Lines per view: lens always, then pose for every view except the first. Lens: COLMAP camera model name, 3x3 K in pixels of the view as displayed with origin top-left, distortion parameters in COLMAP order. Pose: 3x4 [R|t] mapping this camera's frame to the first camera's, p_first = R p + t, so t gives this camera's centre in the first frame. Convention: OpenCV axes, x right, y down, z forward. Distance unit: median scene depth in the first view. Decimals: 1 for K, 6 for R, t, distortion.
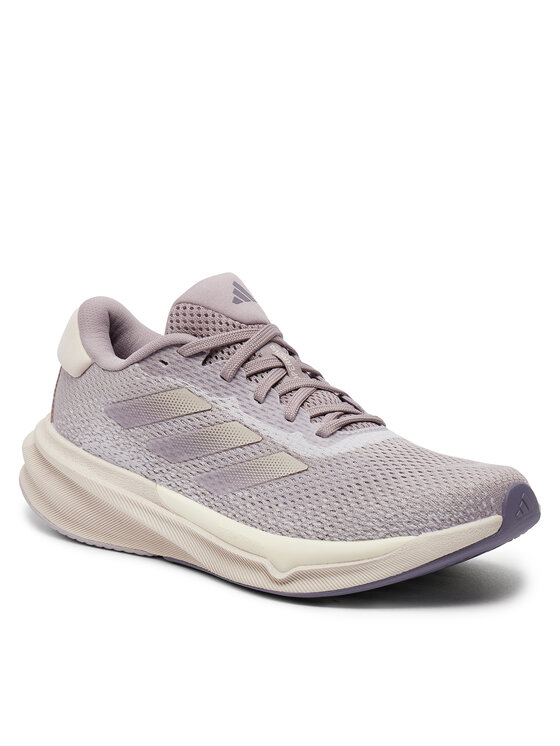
lens RADIAL K [[2203.4, 0, 278.8], [0, 2203.4, 370.8], [0, 0, 1]] dist [0.644561, 0.000000]
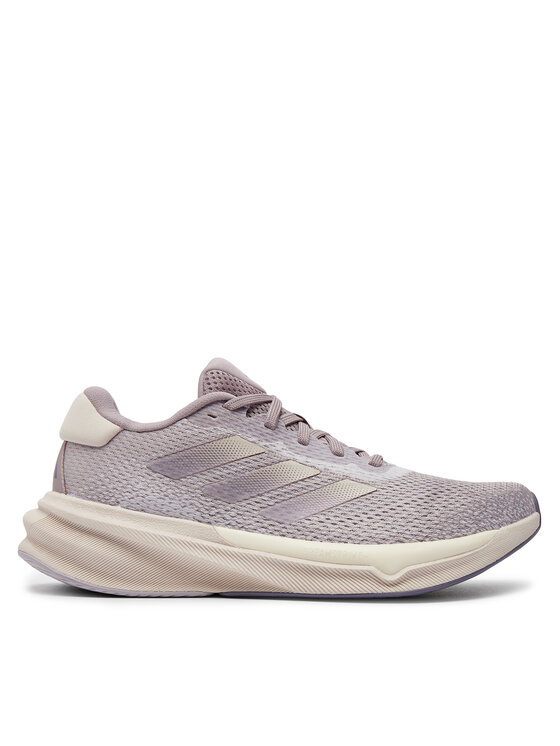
lens RADIAL K [[1037.6, 0, 281.9], [0, 1037.6, 377.0], [0, 0, 1]] dist [0.001477, 0.000000]
pose [[0.840707, 0.045879, 0.539543, -0.308631], [0.105689, 0.963337, -0.246598, 0.111159], [-0.531076, 0.264341, 0.805035, 0.553966]]
